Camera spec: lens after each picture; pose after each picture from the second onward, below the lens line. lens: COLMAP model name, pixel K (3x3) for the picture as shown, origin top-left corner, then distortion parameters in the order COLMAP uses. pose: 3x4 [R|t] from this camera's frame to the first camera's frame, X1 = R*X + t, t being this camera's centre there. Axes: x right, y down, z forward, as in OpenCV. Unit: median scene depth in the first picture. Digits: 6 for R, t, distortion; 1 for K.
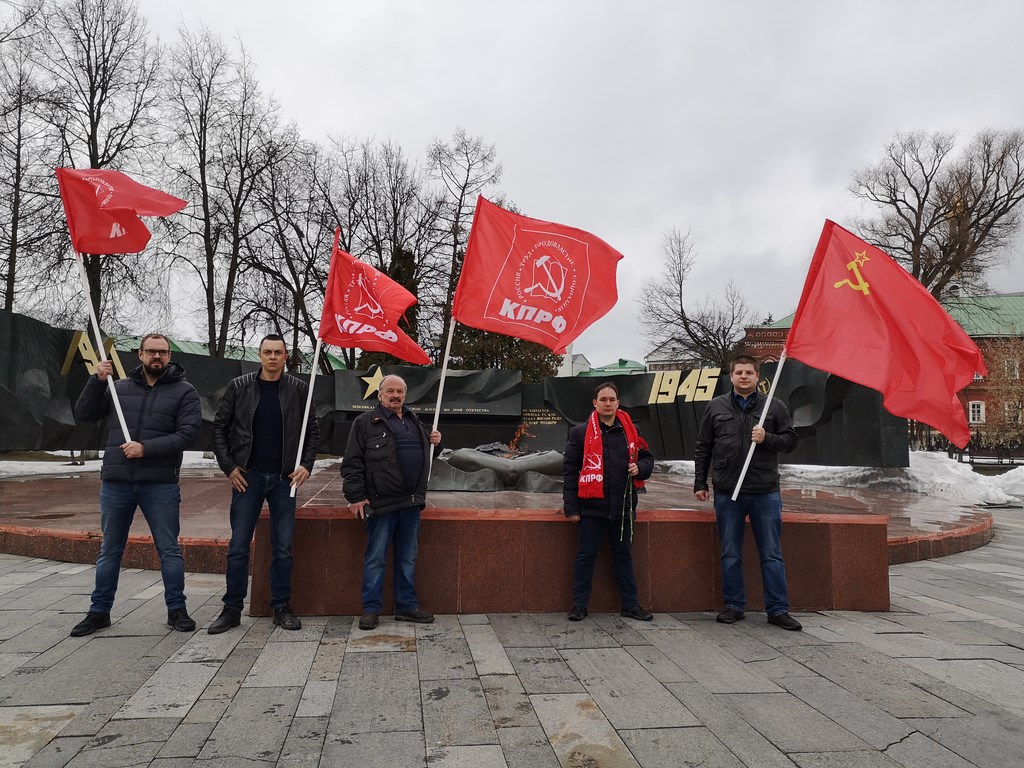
lens RADIAL K [[810.0, 0, 512.1], [0, 810.0, 381.2], [0, 0, 1]] dist [0.043464, -0.074353]
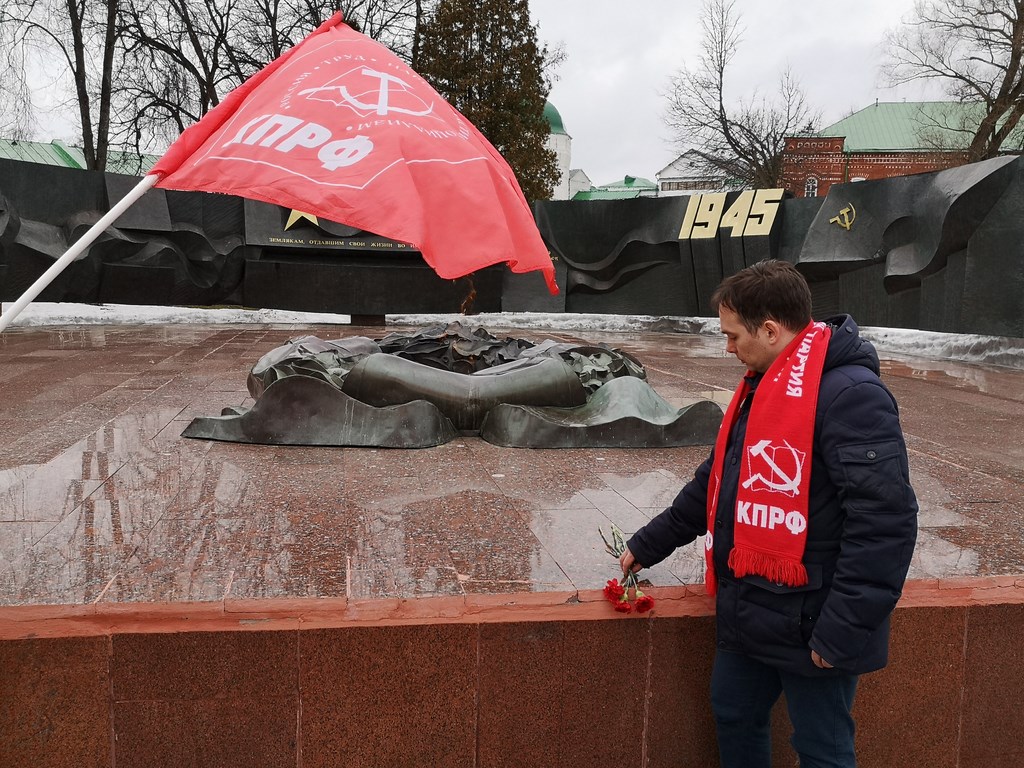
lens RADIAL K [[878.2, 0, 501.9], [0, 878.2, 391.4], [0, 0, 1]] dist [0.029249, -0.048422]
pose [[0.999970, 0.006130, 0.004774, 0.005786], [-0.007004, 0.977199, 0.212210, -0.003721], [-0.003364, -0.212237, 0.977212, 0.163228]]
